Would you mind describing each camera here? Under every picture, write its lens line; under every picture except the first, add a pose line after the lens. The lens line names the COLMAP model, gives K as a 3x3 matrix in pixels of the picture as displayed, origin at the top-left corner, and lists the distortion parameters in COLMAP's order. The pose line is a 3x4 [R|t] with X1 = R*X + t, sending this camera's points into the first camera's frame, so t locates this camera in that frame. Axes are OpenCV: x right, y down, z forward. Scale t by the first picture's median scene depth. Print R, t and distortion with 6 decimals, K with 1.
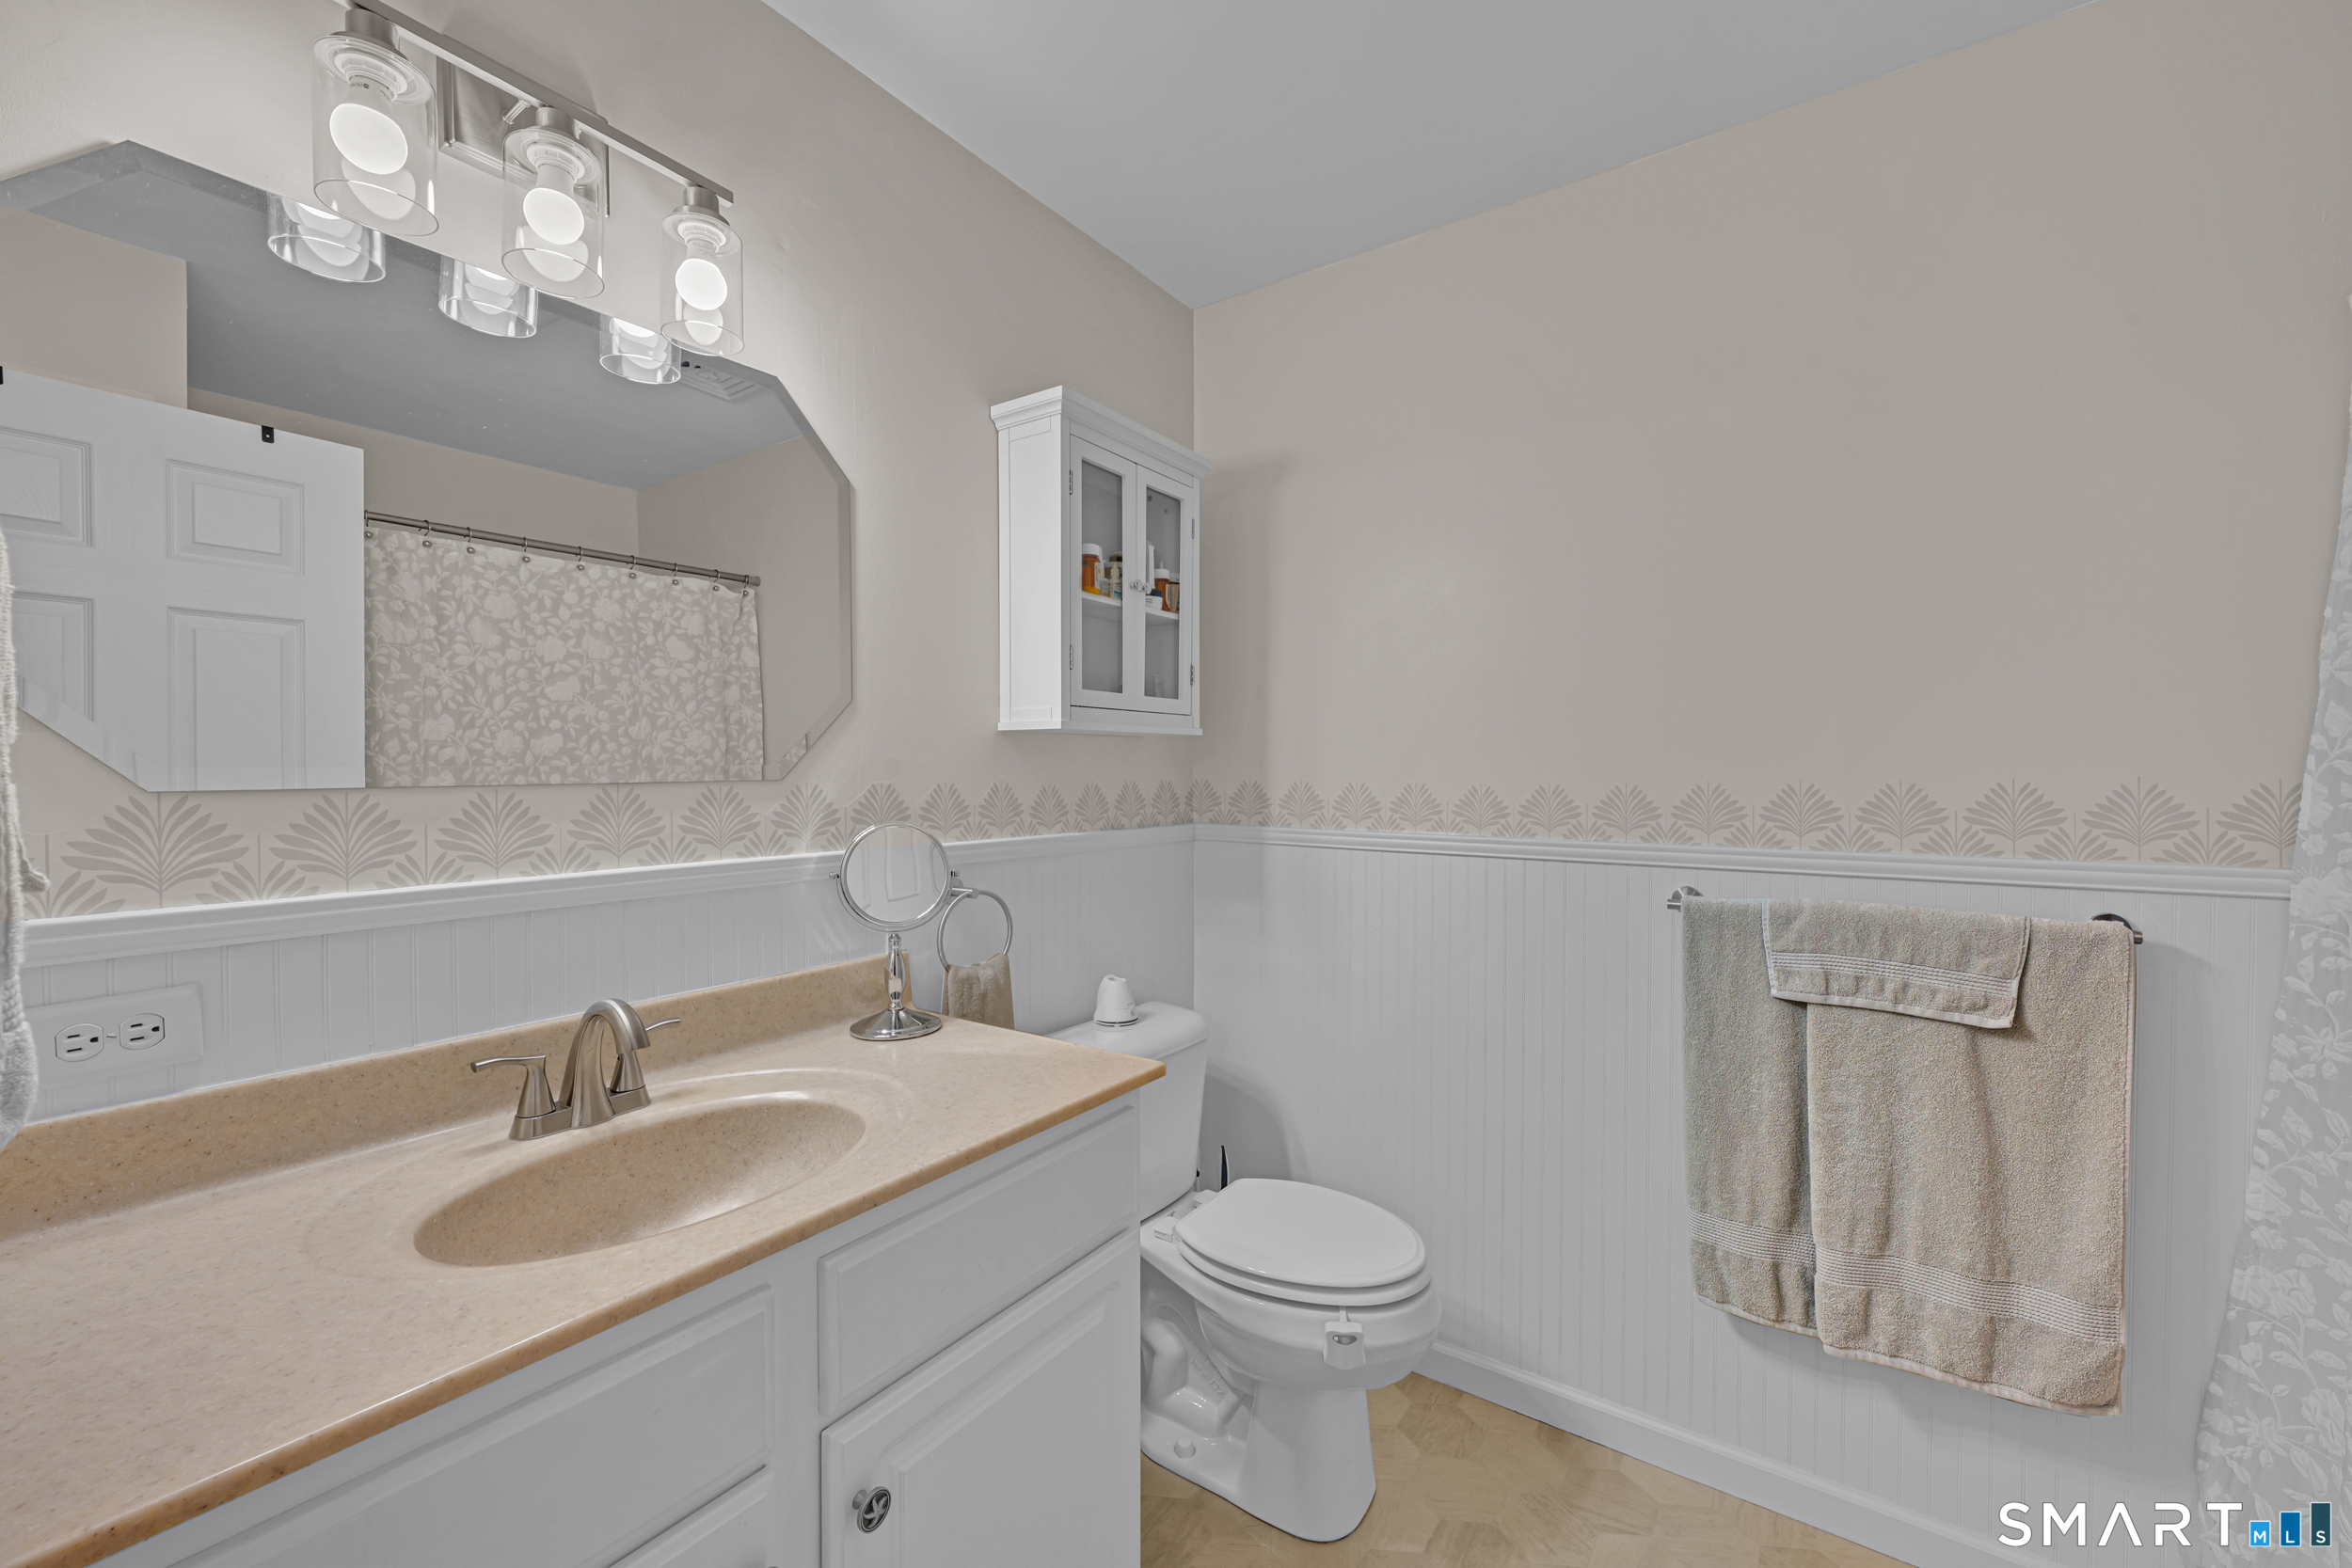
lens RADIAL K [[936.6, 0, 1171.3], [0, 936.6, 786.4], [0, 0, 1]] dist [0.003794, -0.000254]
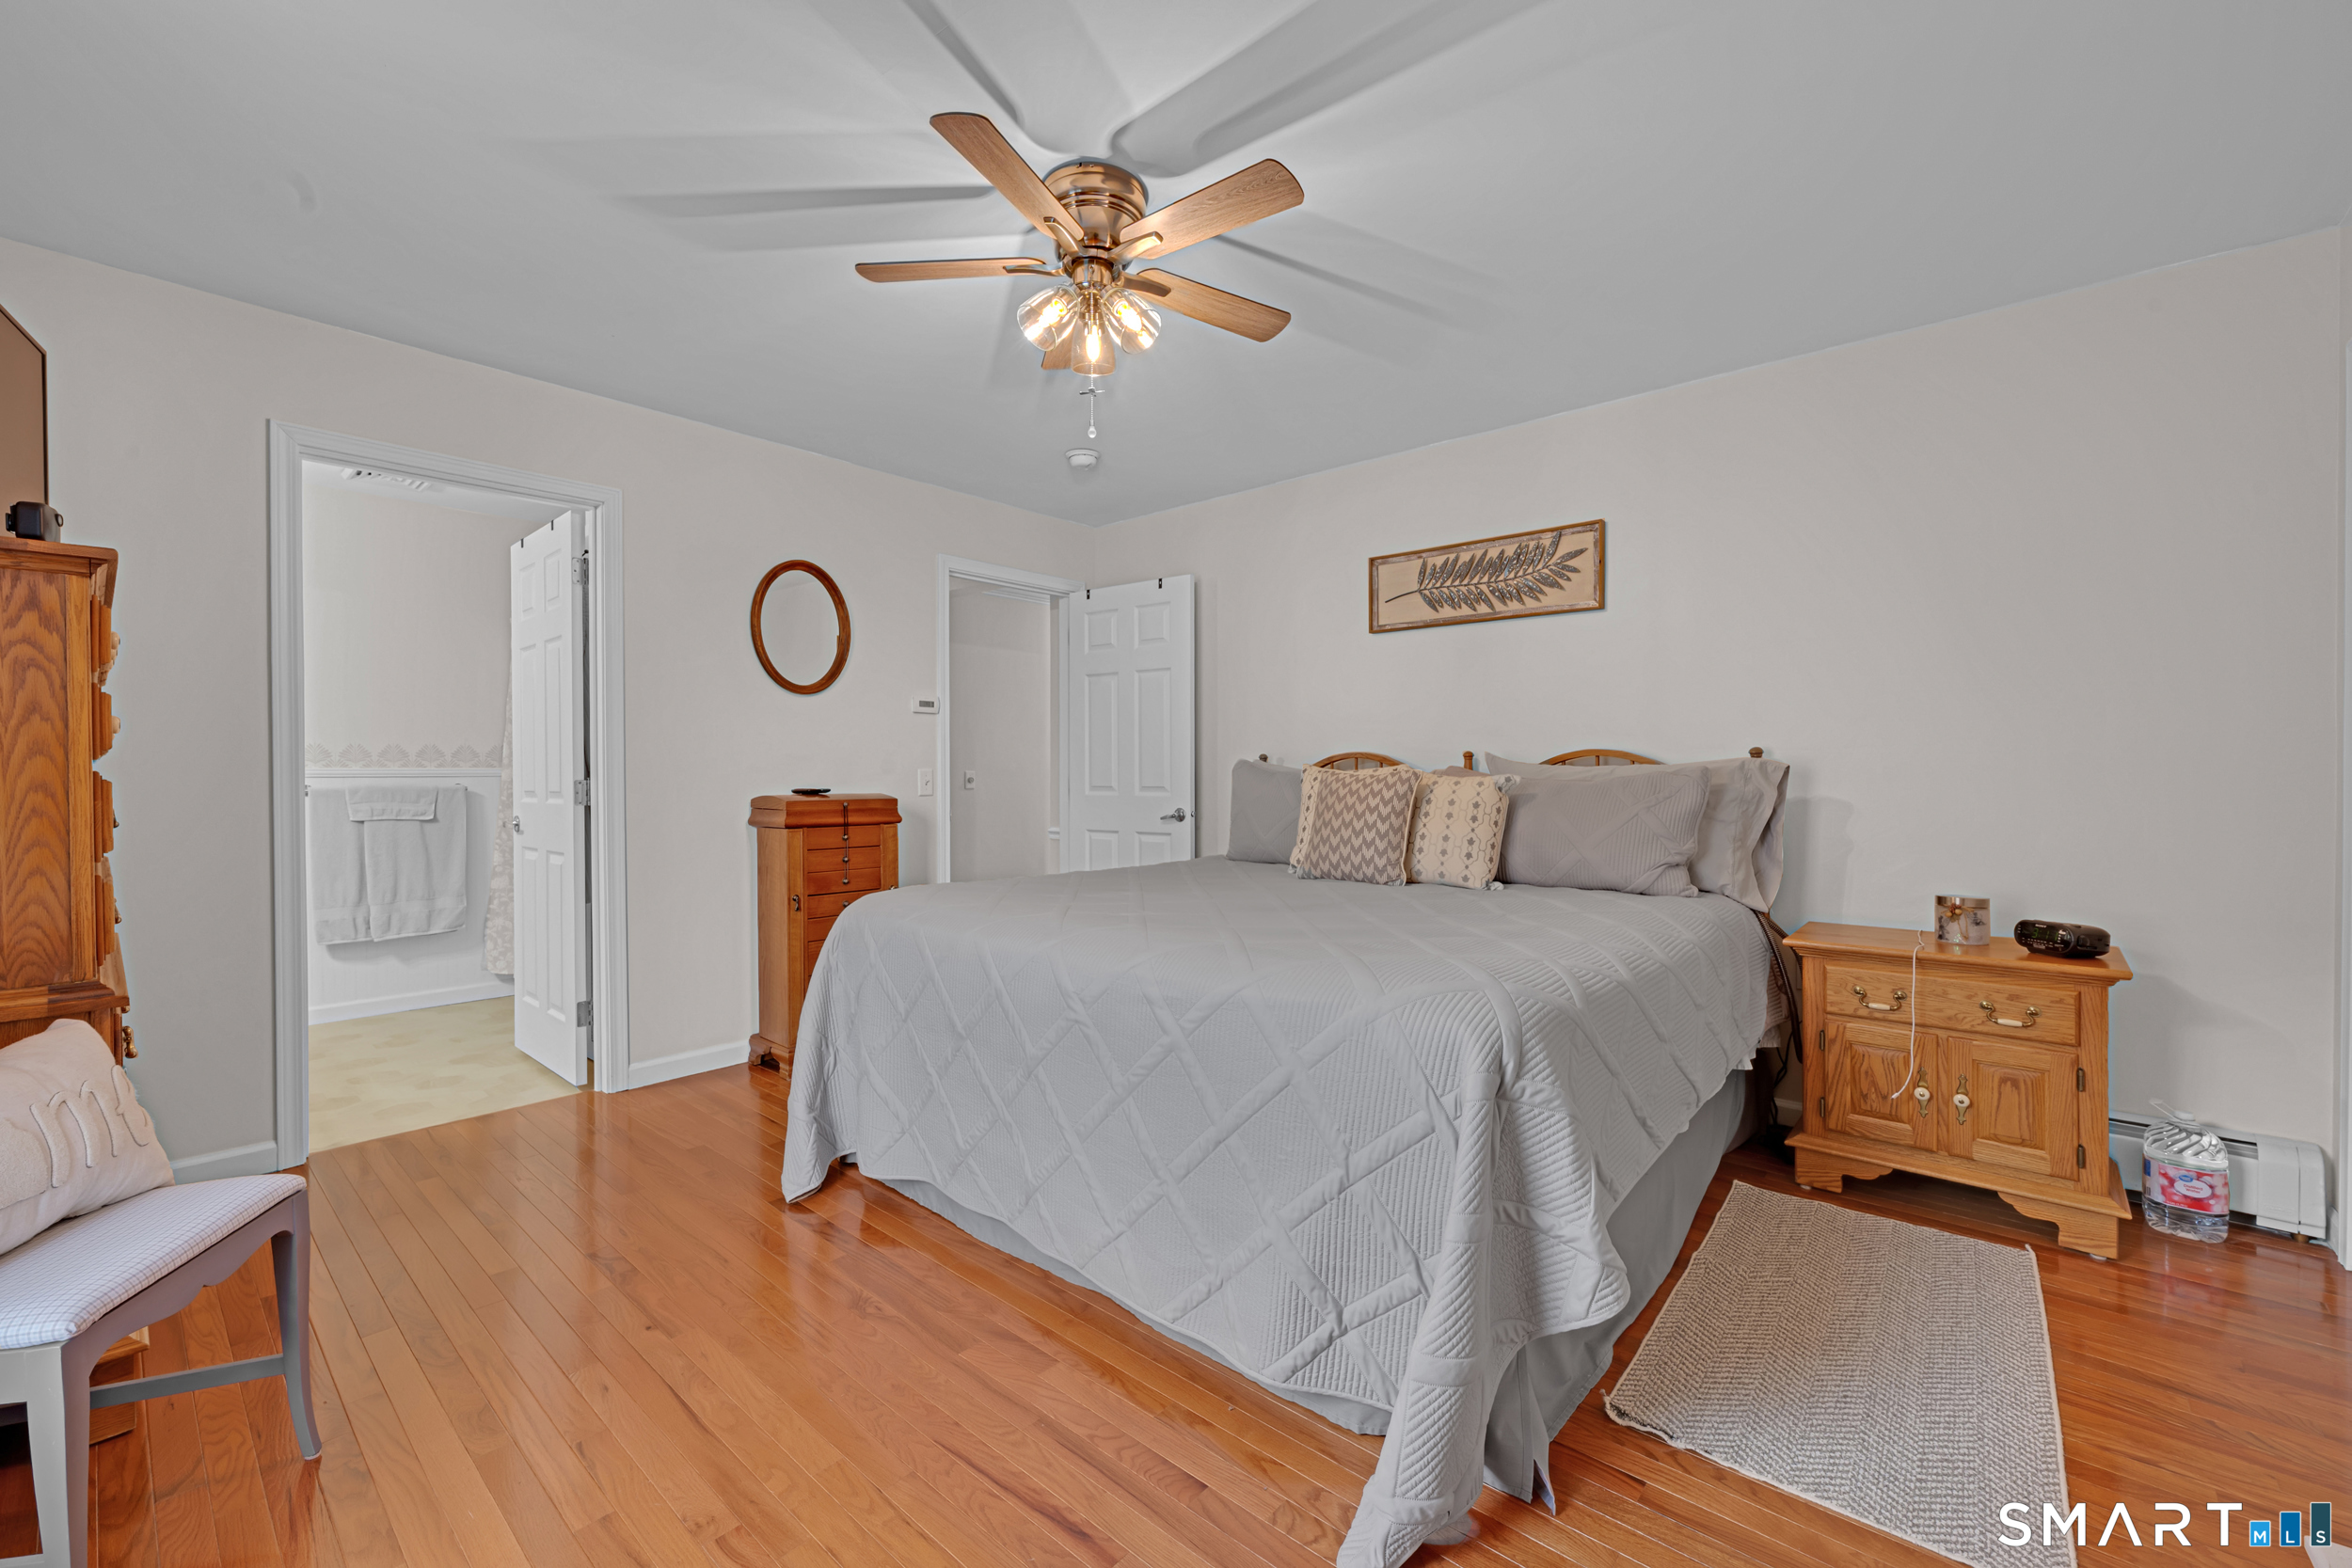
lens RADIAL K [[936.6, 0, 1171.8], [0, 936.6, 781.7], [0, 0, 1]] dist [0.003794, -0.000254]
pose [[0.111453, -0.017022, 0.993624, -1.979683], [0.014885, 0.999770, 0.015458, 0.114404], [-0.993658, 0.013068, 0.111681, -1.841095]]
